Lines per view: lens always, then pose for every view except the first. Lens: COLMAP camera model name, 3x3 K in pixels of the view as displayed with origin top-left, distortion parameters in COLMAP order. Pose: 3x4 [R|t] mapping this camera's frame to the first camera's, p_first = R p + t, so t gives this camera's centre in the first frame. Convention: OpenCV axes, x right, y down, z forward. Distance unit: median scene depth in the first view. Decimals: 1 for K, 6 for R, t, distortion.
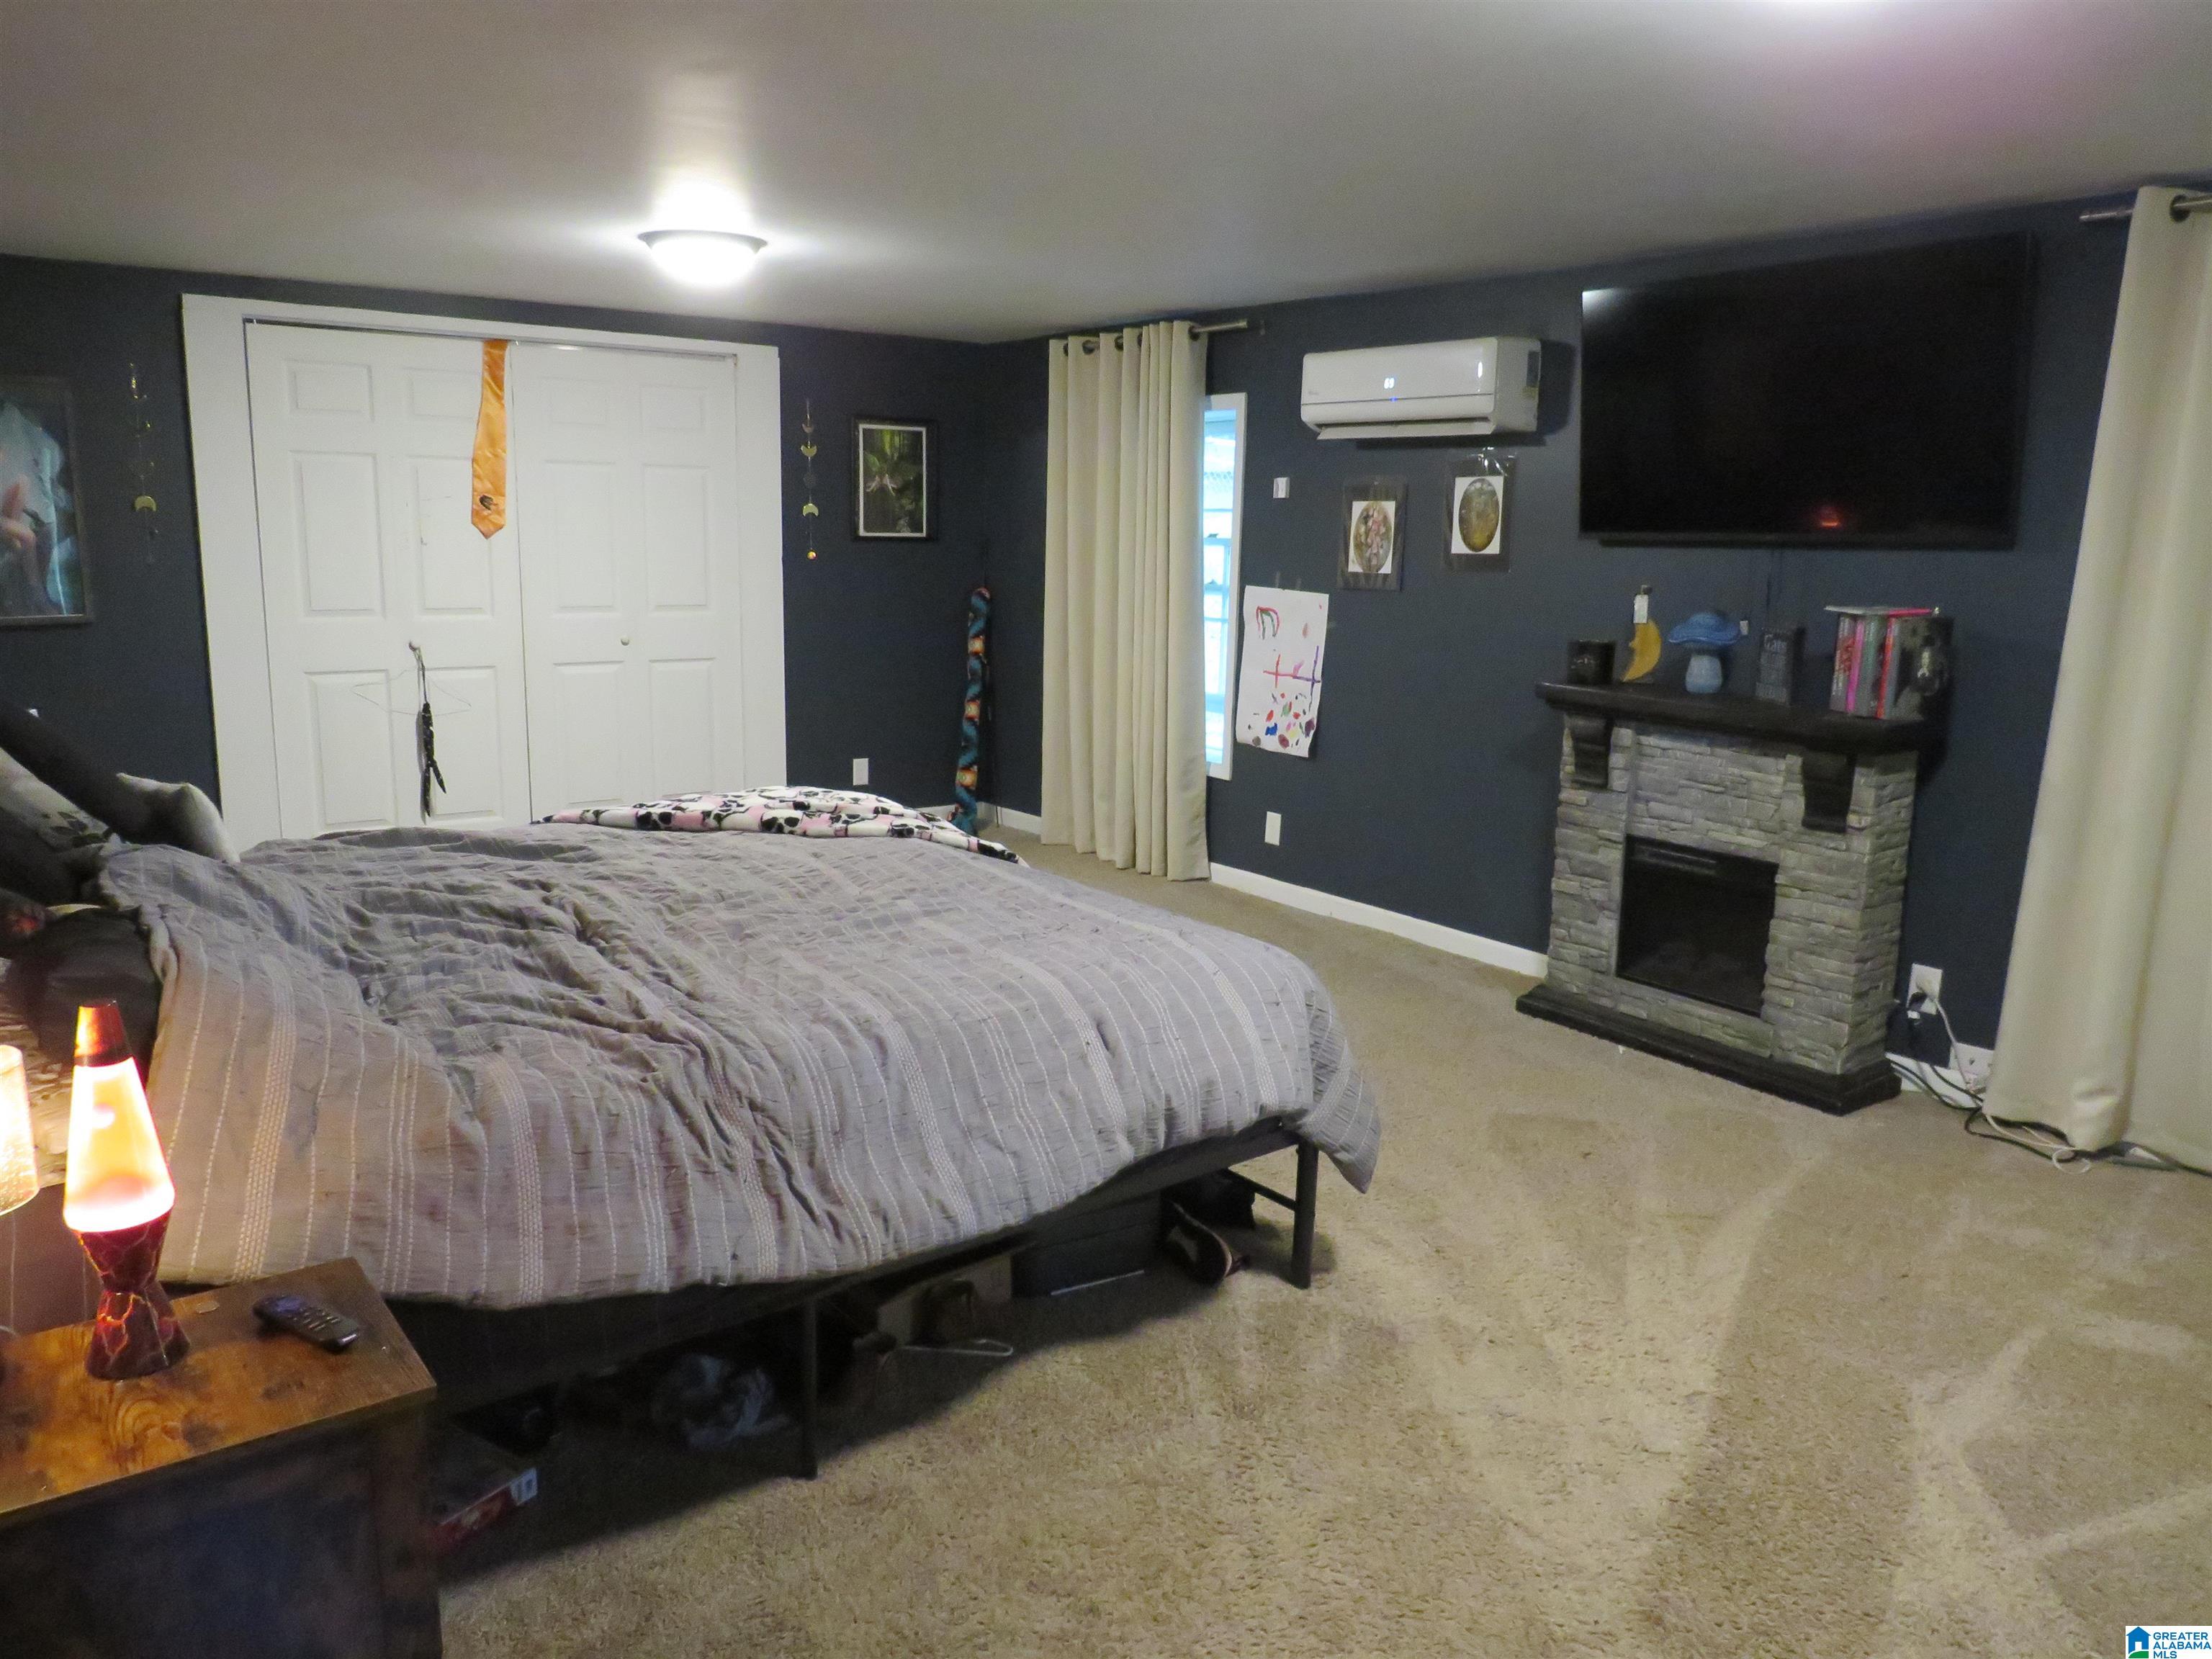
lens RADIAL K [[1541.3, 0, 1101.9], [0, 1541.3, 834.5], [0, 0, 1]] dist [-0.031482, -0.001570]
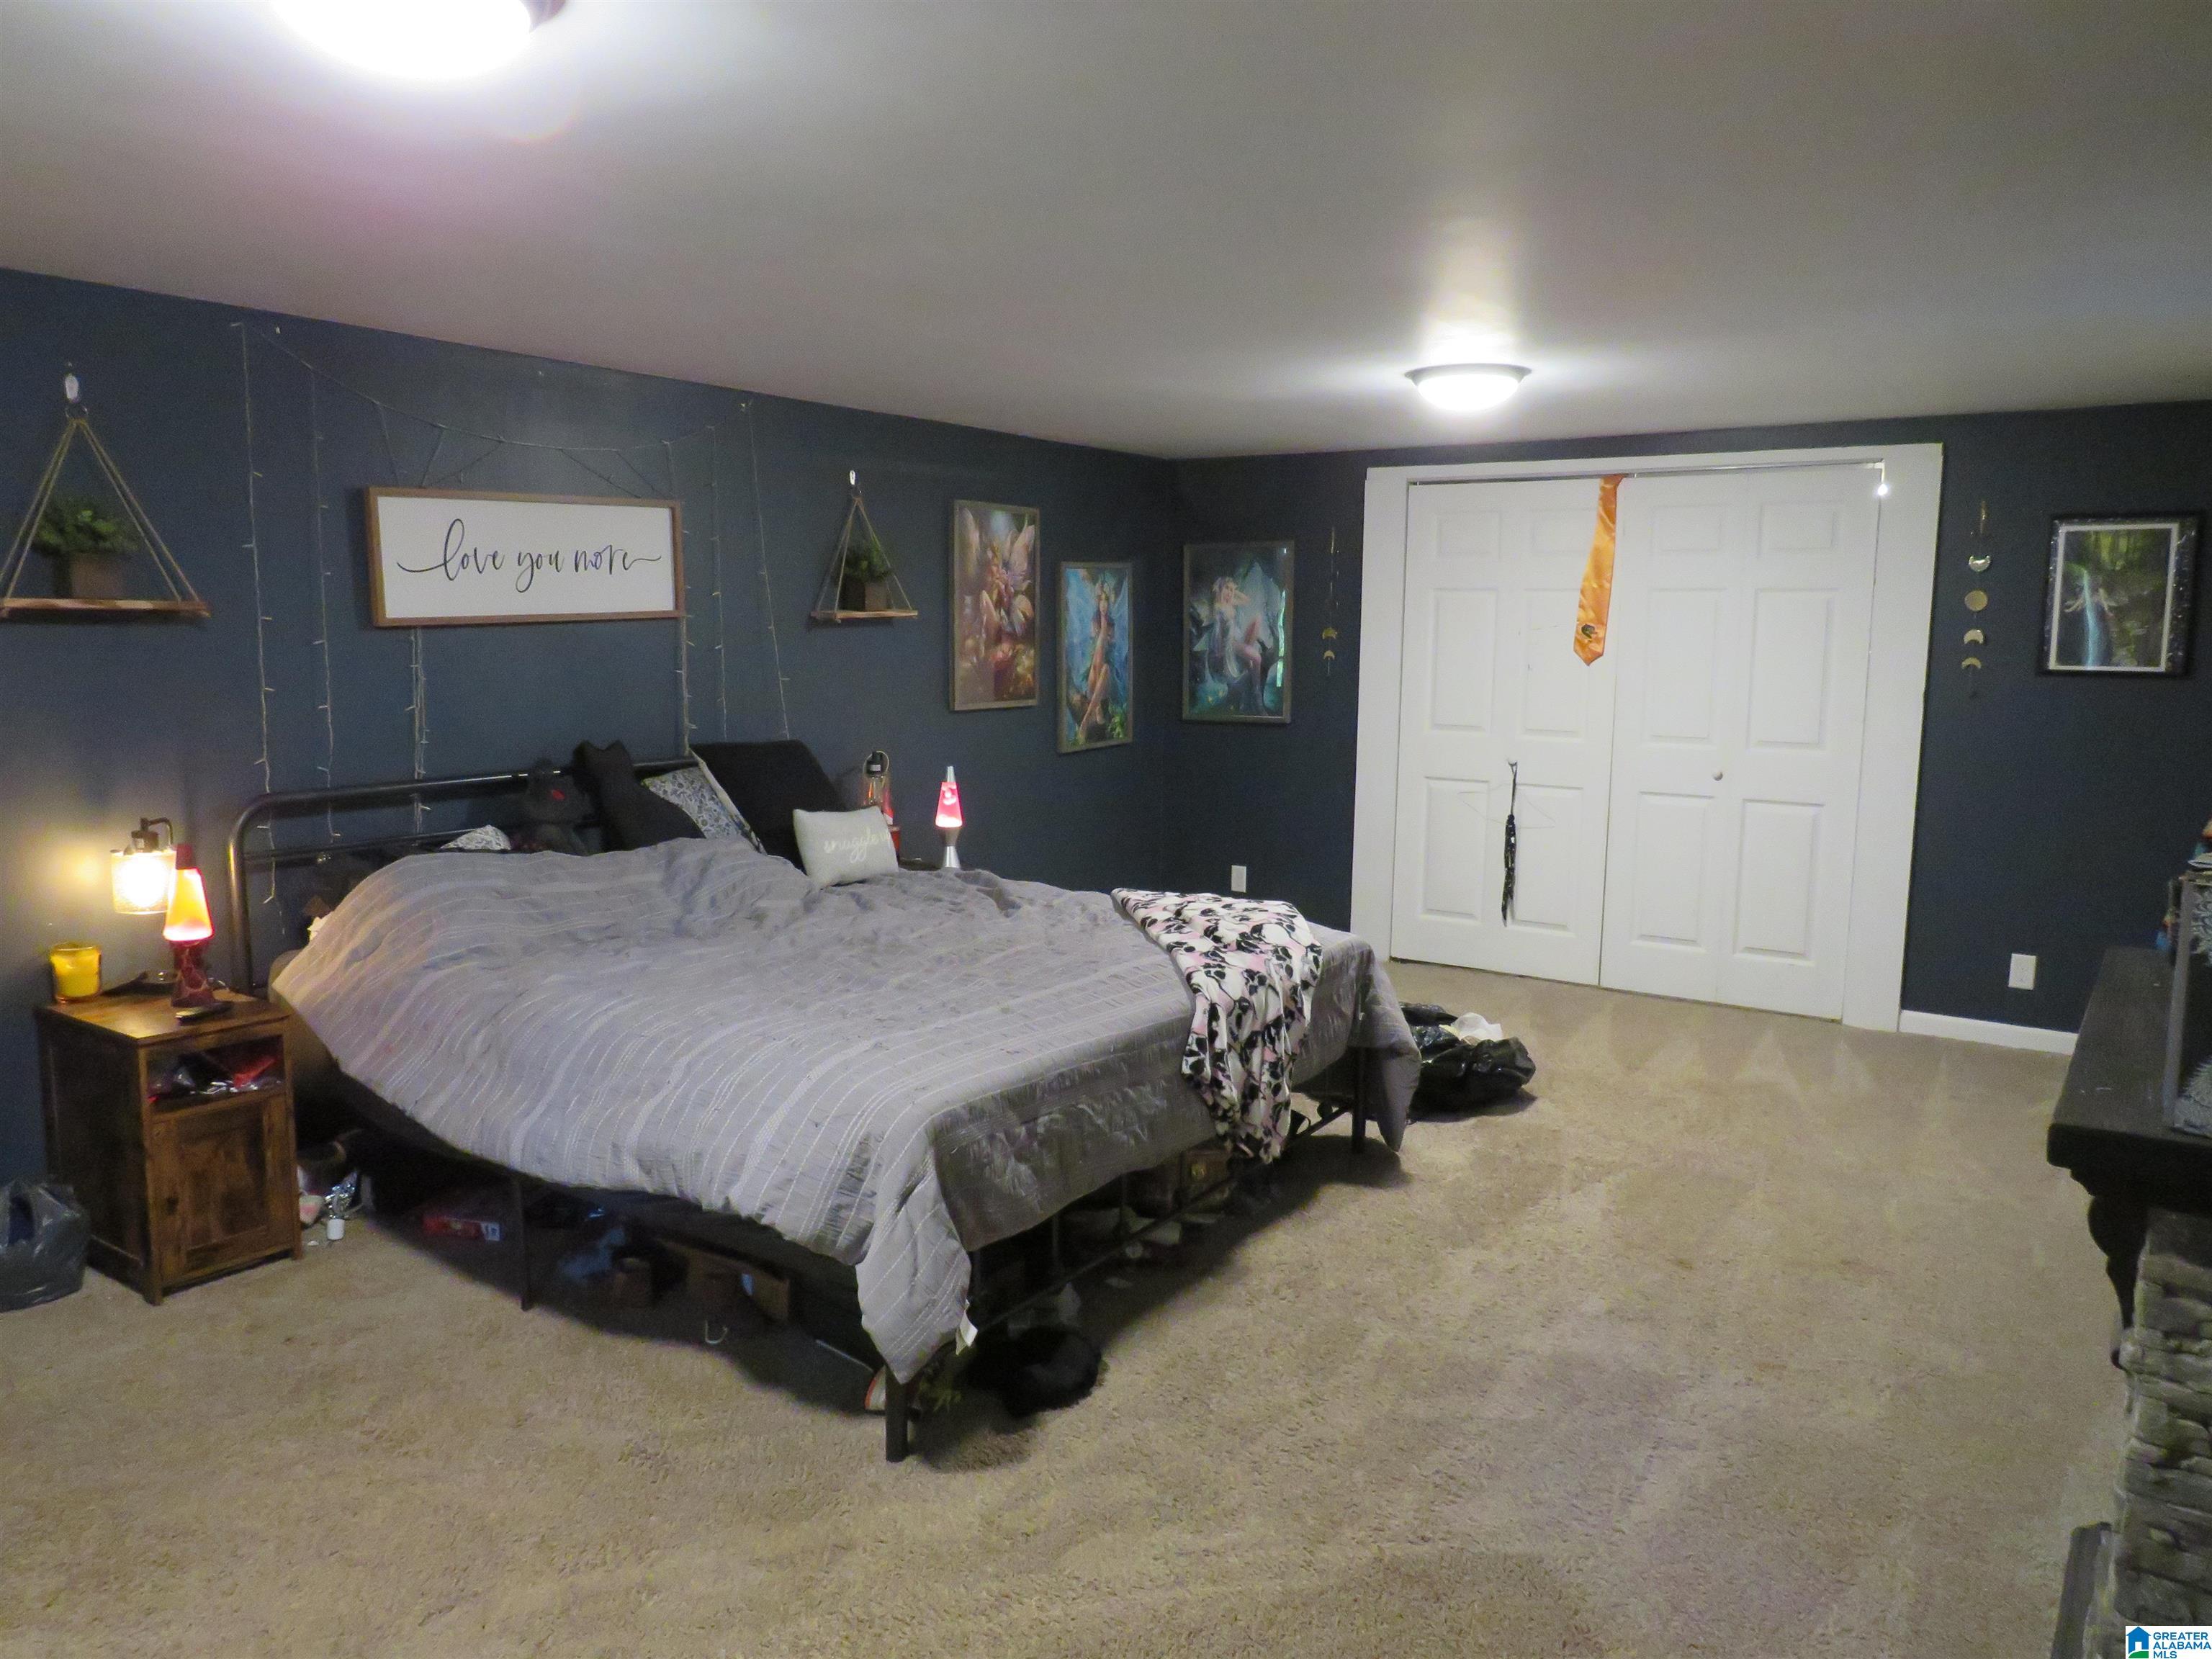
lens RADIAL K [[1541.3, 0, 1101.9], [0, 1541.3, 834.5], [0, 0, 1]] dist [-0.031482, -0.001570]
pose [[0.318916, 0.105285, -0.941917, 0.487721], [-0.189493, 0.980828, 0.045476, -0.066635], [0.928647, 0.163984, 0.332752, 0.369915]]
